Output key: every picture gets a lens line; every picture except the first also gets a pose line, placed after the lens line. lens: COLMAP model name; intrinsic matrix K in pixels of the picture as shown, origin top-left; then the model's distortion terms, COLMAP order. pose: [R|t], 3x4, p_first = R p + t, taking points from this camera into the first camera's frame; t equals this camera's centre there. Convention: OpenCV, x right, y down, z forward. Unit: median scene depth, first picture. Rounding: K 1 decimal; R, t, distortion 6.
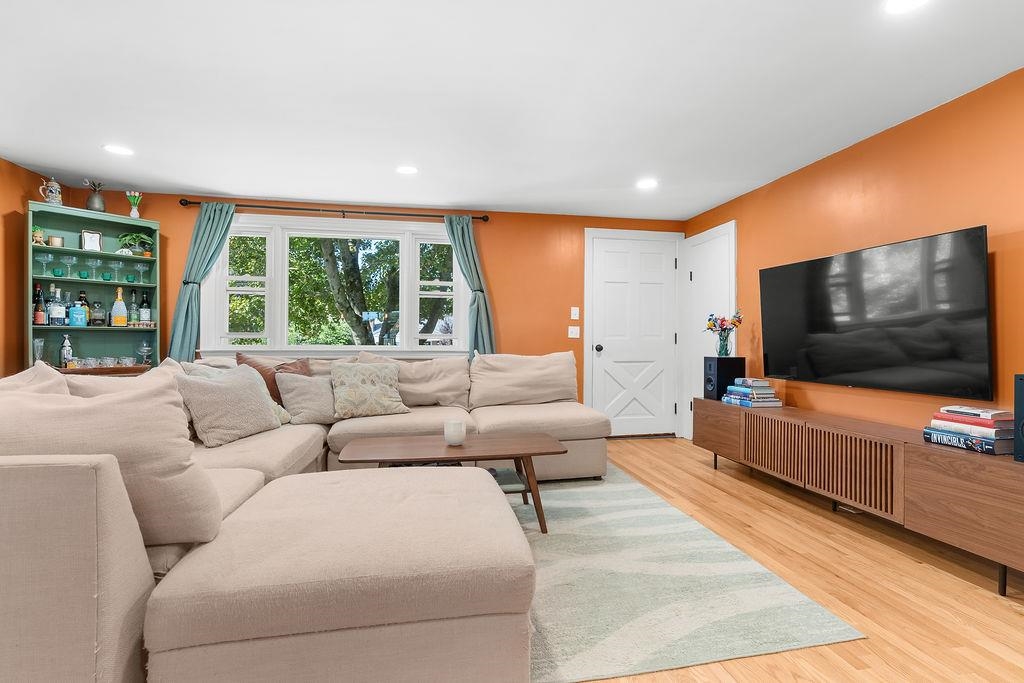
lens RADIAL K [[471.5, 0, 510.1], [0, 471.5, 344.5], [0, 0, 1]] dist [0.001324, 0.000187]
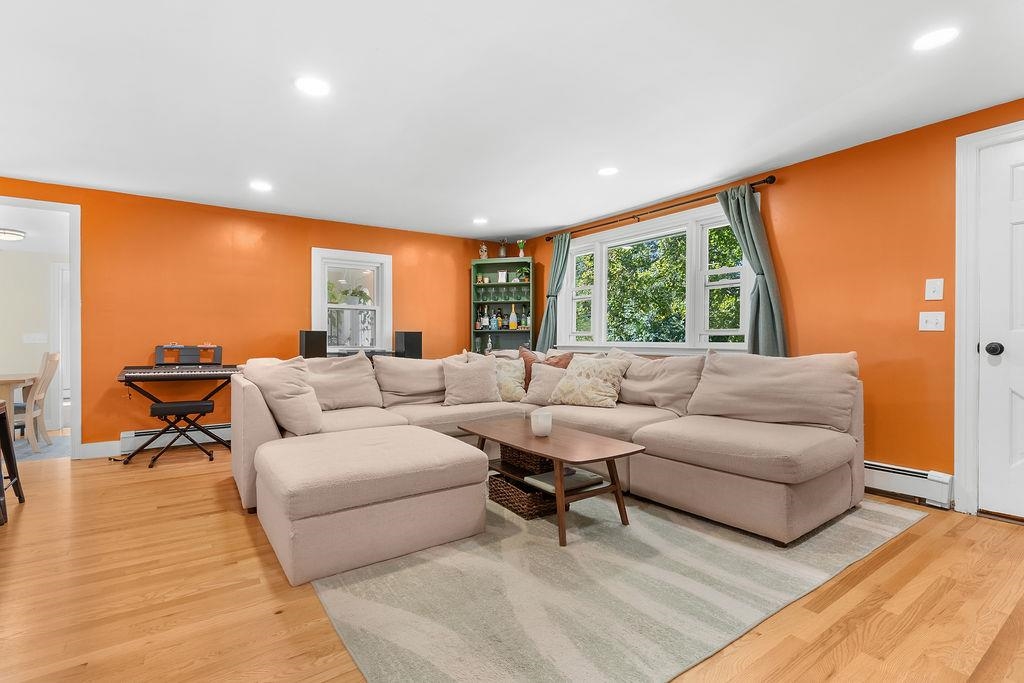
lens RADIAL K [[476.5, 0, 518.7], [0, 476.5, 339.2], [0, 0, 1]] dist [-0.002711, 0.000537]
pose [[0.422646, -0.002392, -0.906291, 0.593956], [-0.002972, 0.999987, -0.004025, 0.000645], [0.906290, 0.004394, 0.422634, 0.358132]]
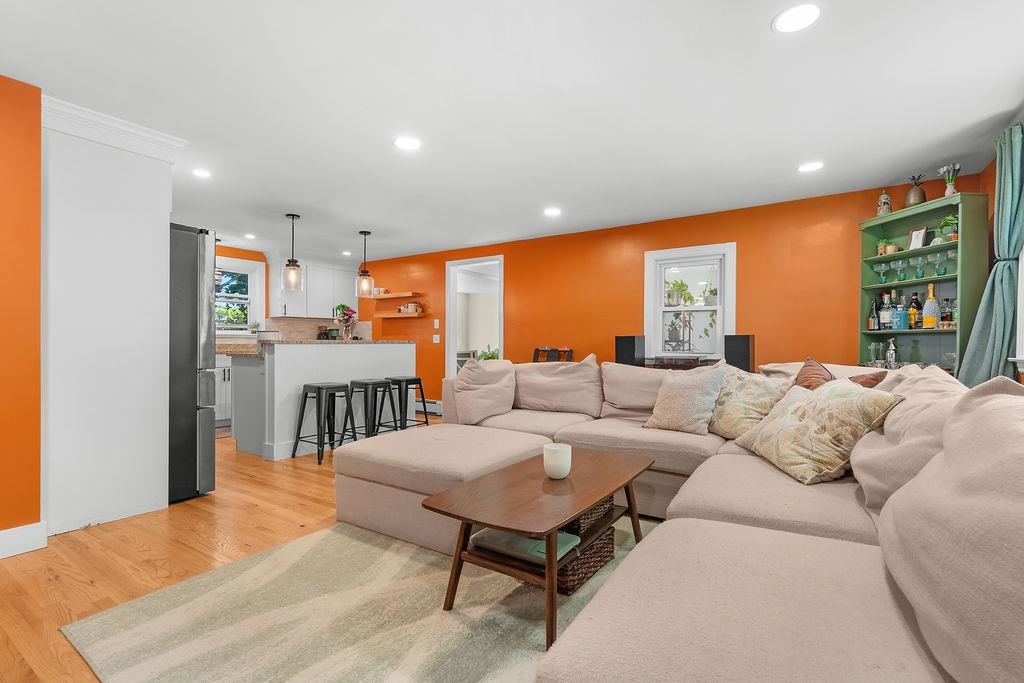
lens RADIAL K [[481.0, 0, 507.4], [0, 481.0, 346.4], [0, 0, 1]] dist [-0.001664, -0.000074]
pose [[-0.699979, 0.001186, -0.714162, 0.359985], [-0.008276, 0.999918, 0.009772, -0.006498], [0.714115, 0.012751, -0.699912, 1.065096]]
